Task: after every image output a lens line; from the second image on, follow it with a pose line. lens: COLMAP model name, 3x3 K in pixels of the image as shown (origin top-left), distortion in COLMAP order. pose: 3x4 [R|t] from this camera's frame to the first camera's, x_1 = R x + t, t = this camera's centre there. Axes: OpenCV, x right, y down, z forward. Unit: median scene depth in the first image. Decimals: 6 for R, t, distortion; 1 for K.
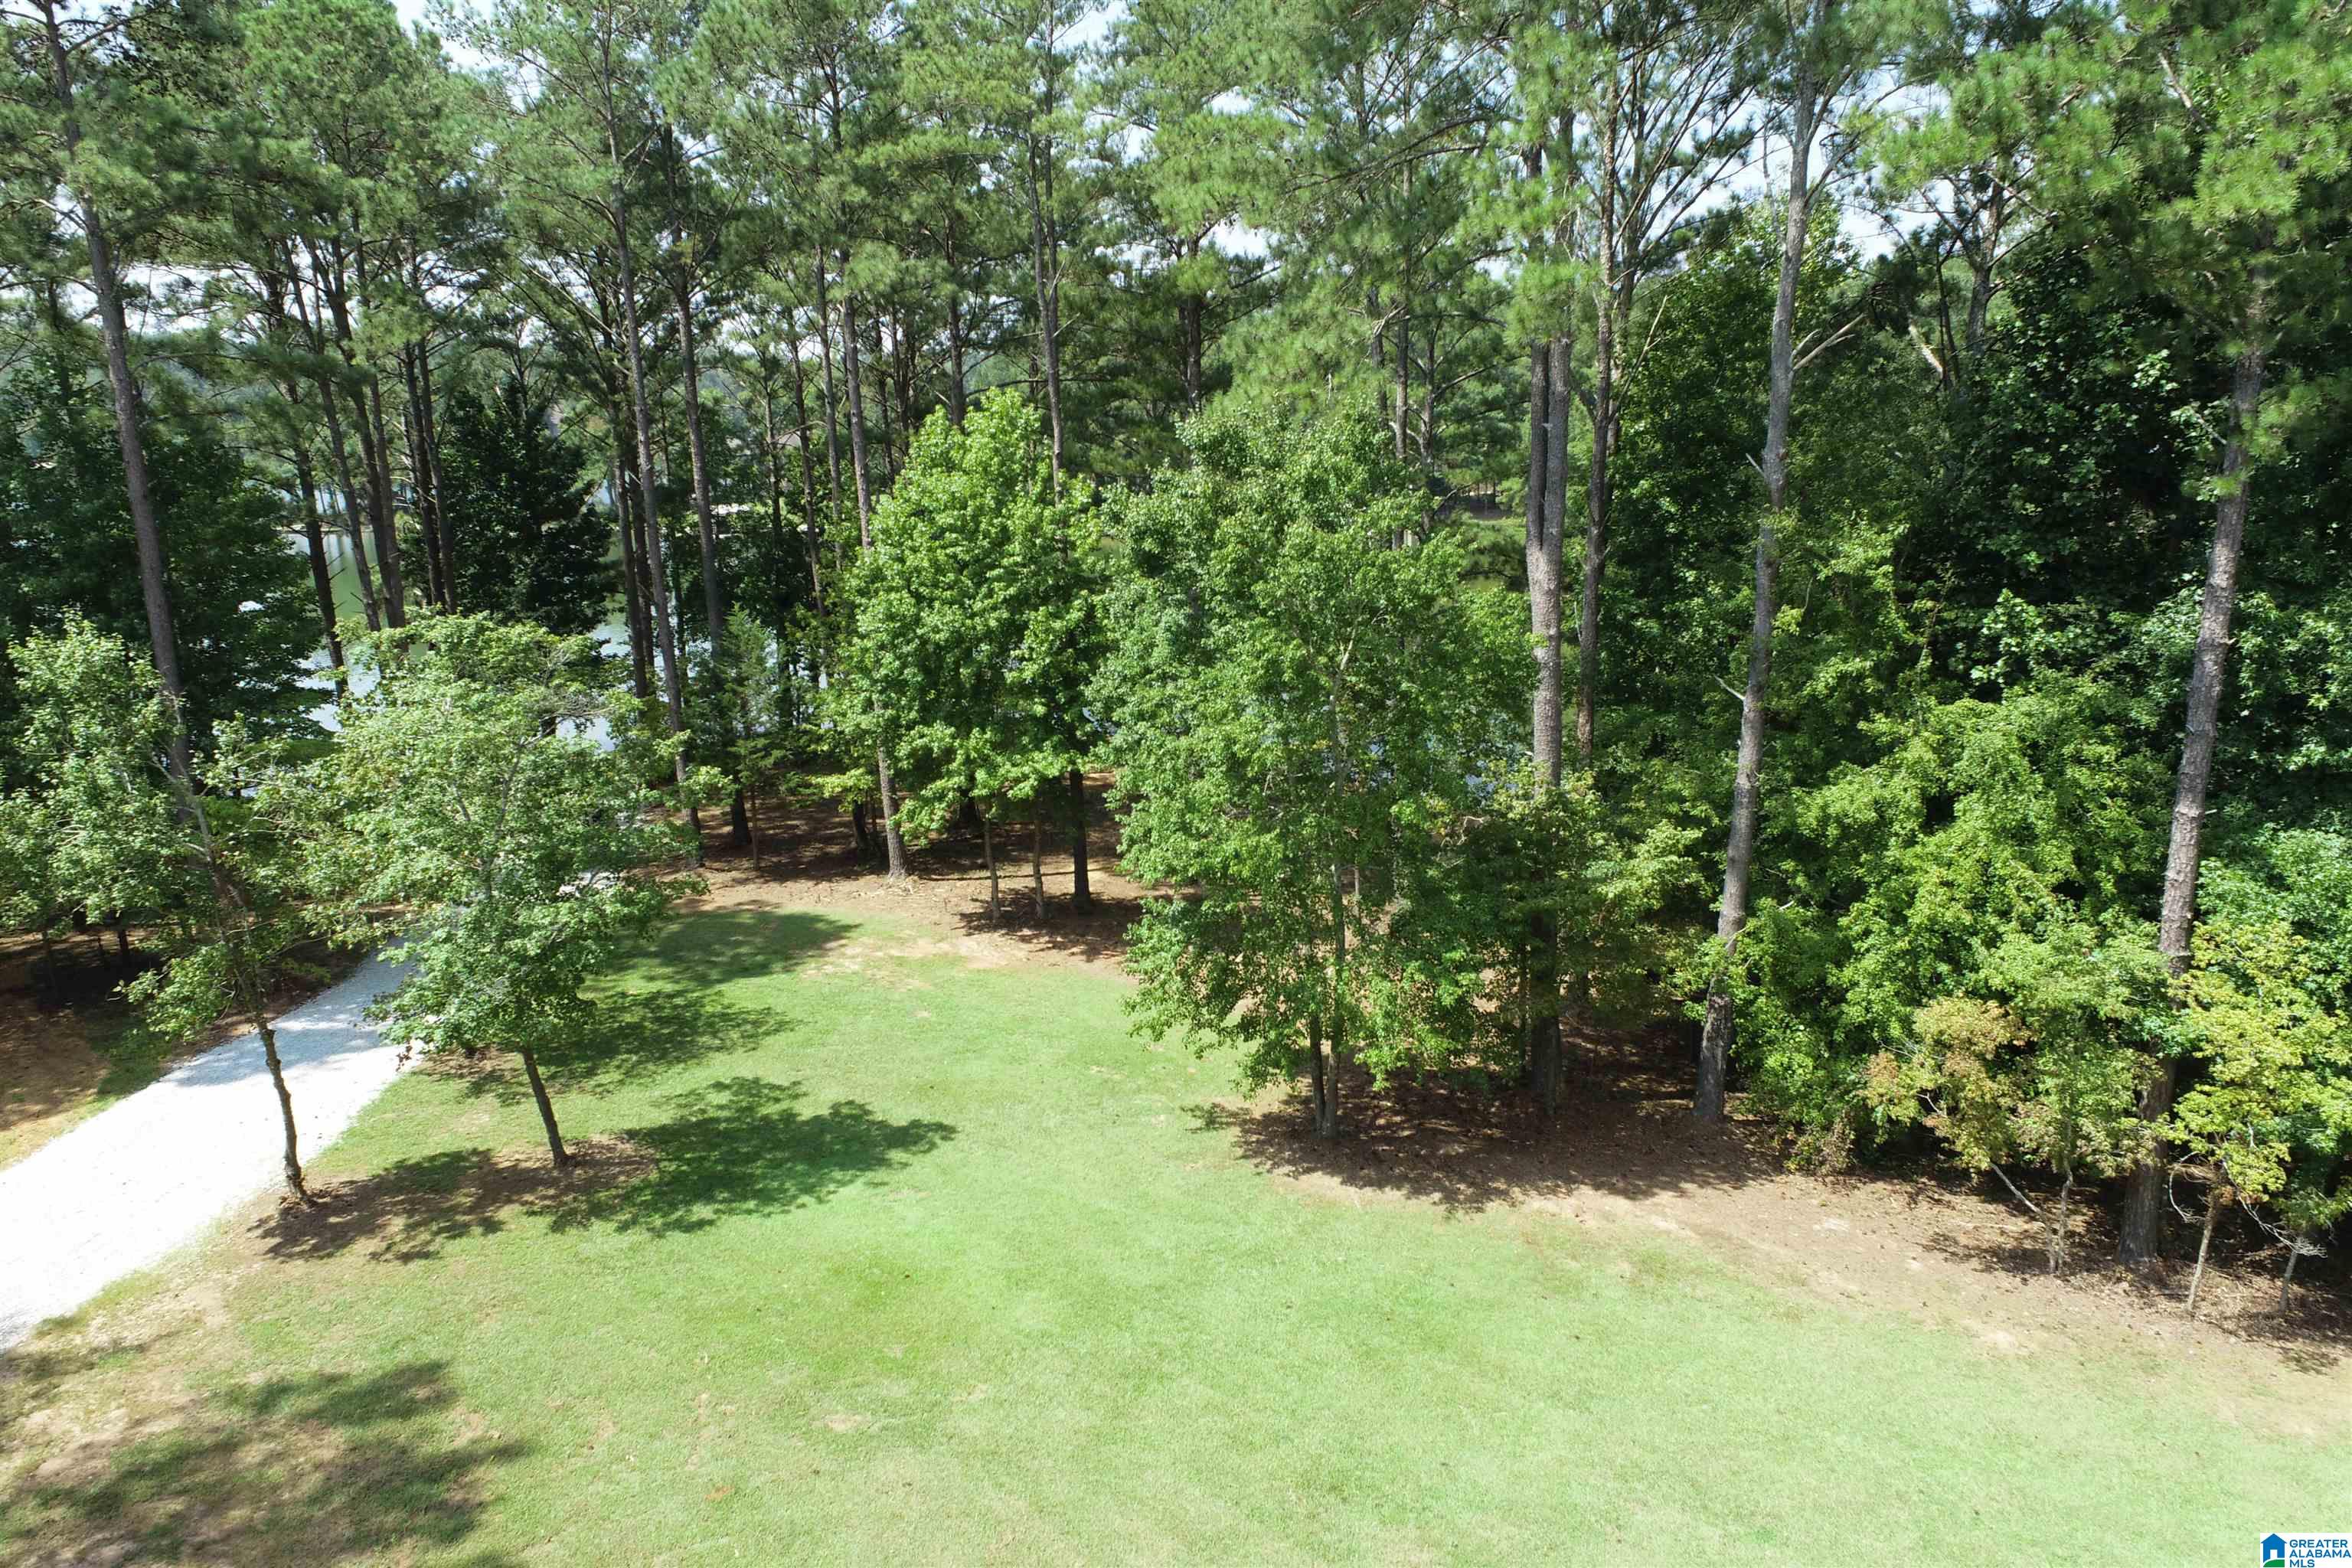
lens RADIAL K [[1591.3, 0, 1172.7], [0, 1591.3, 778.4], [0, 0, 1]] dist [-0.015255, 0.009351]
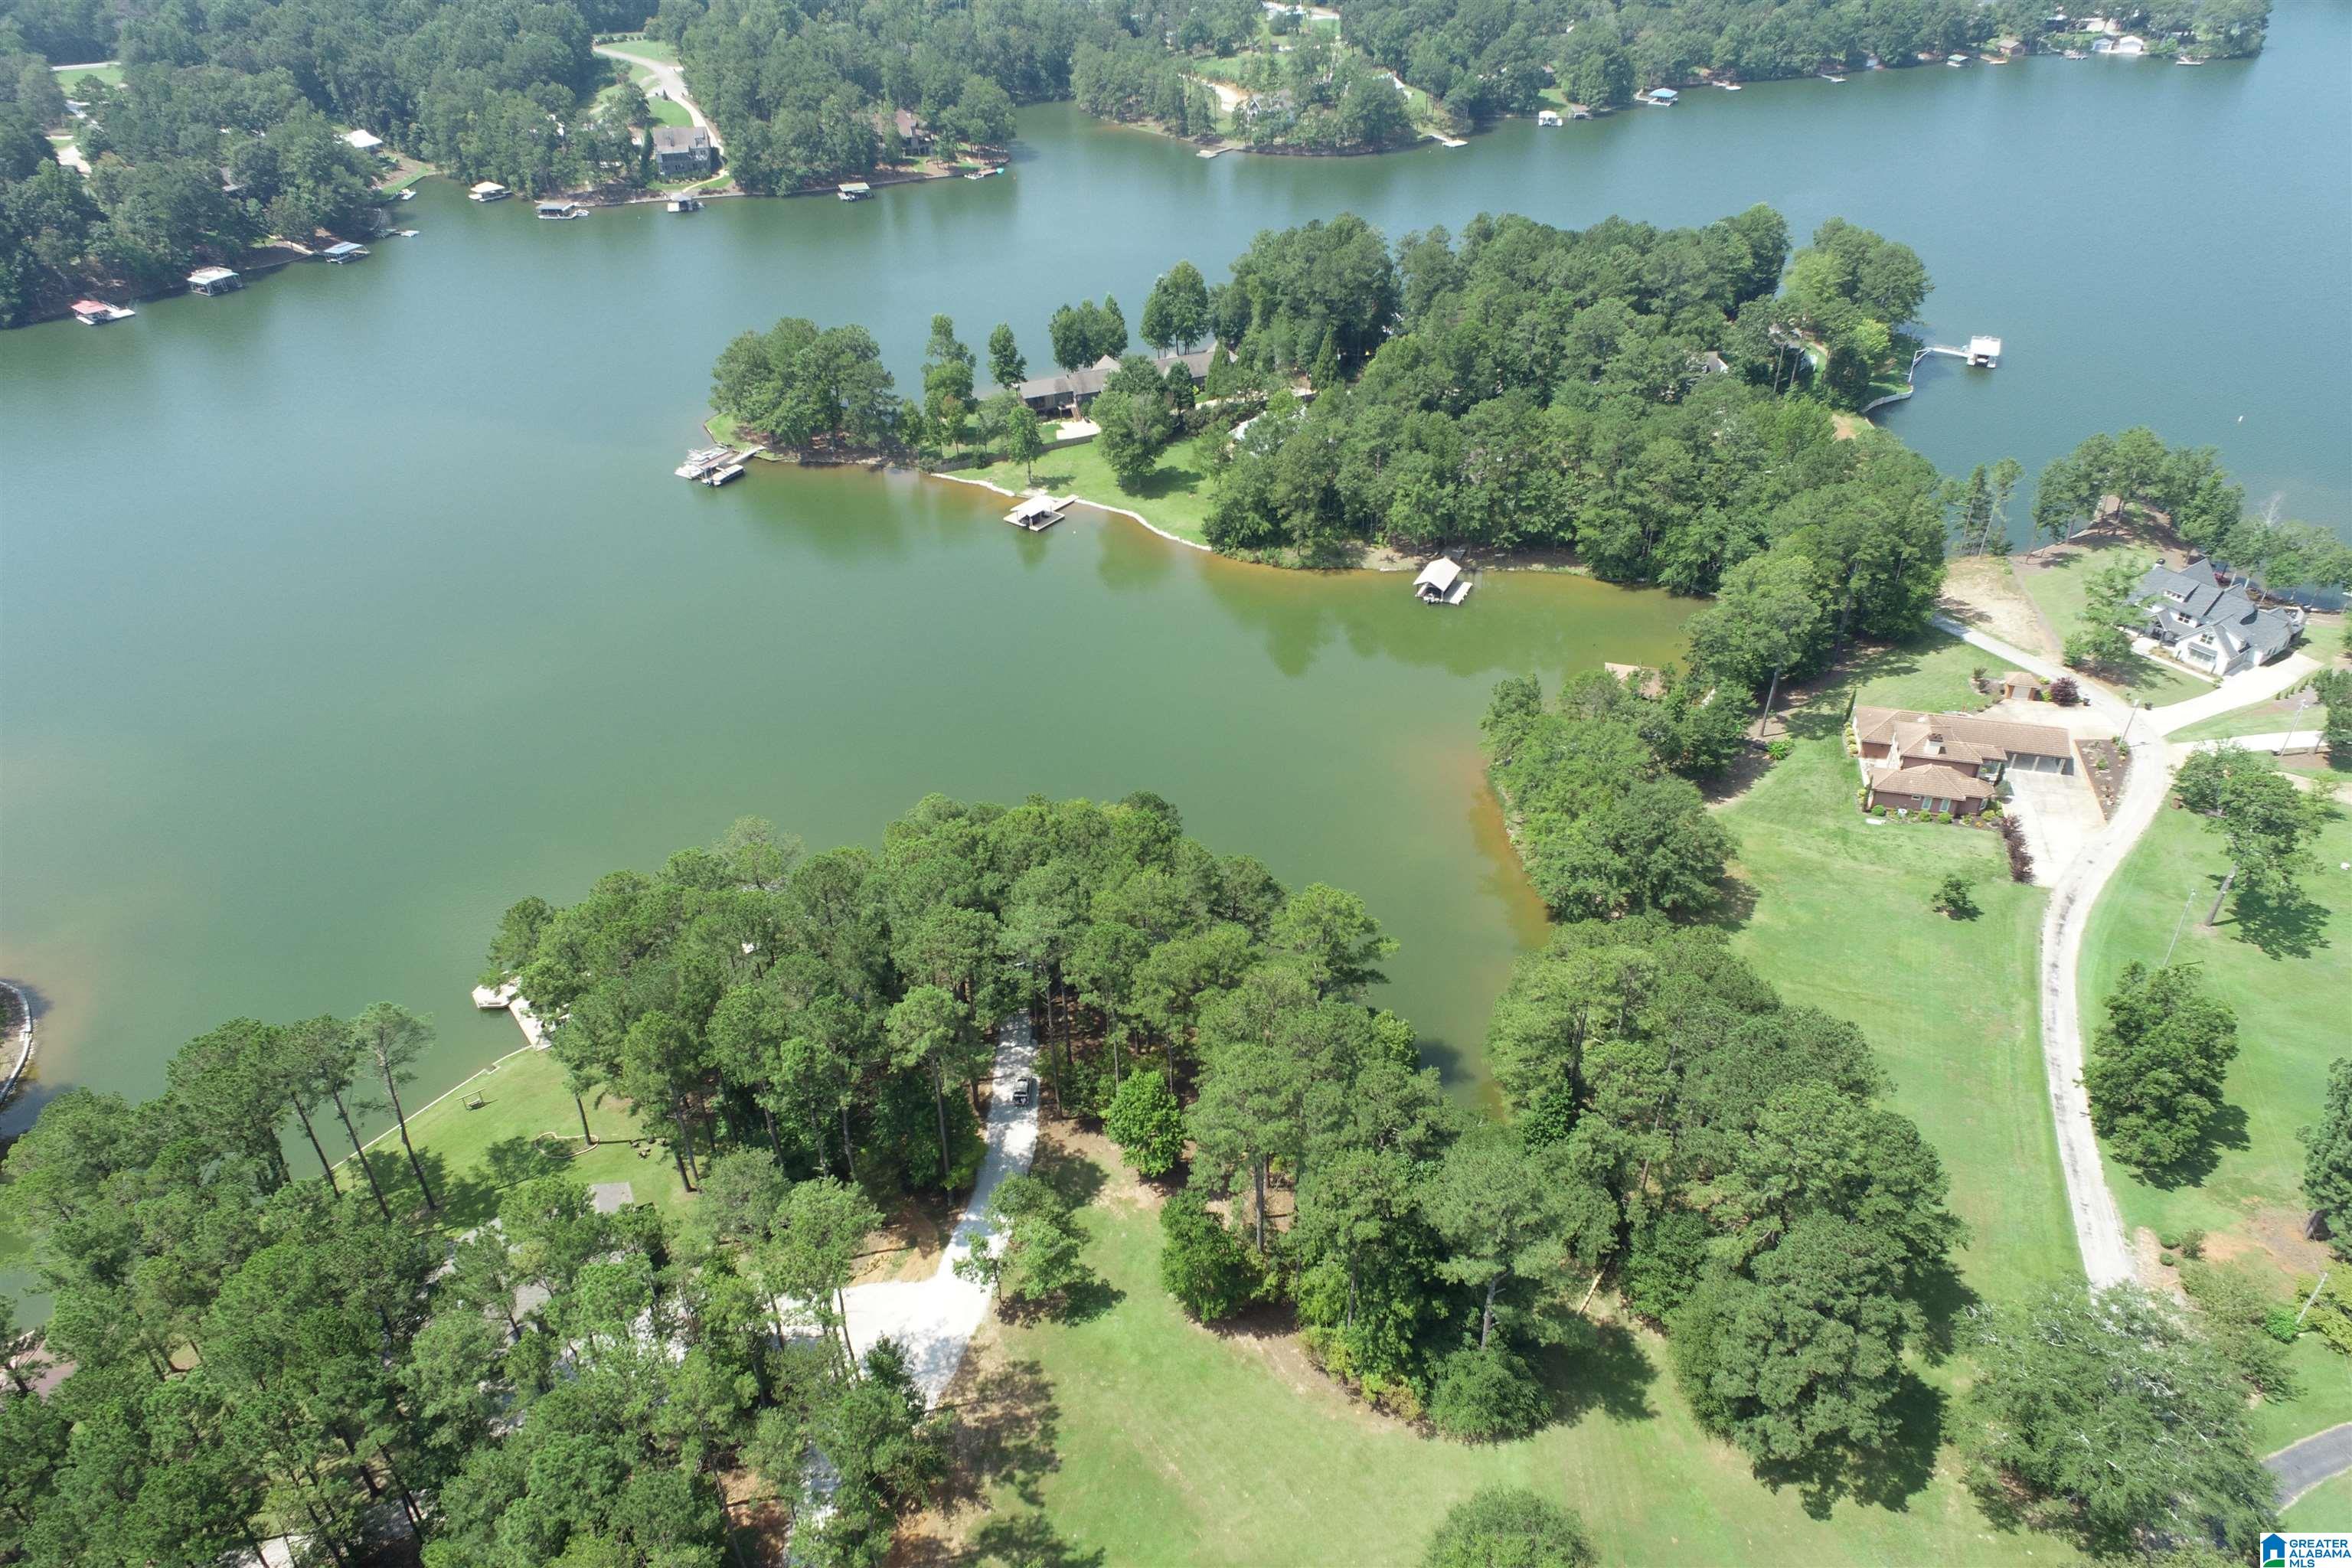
lens RADIAL K [[1591.3, 0, 1172.7], [0, 1591.3, 778.4], [0, 0, 1]] dist [-0.015255, 0.009351]
pose [[0.984619, 0.112666, -0.133539, 0.360677], [-0.059095, 0.934017, 0.352307, -2.275795], [0.164421, -0.338996, 0.926308, -2.233229]]
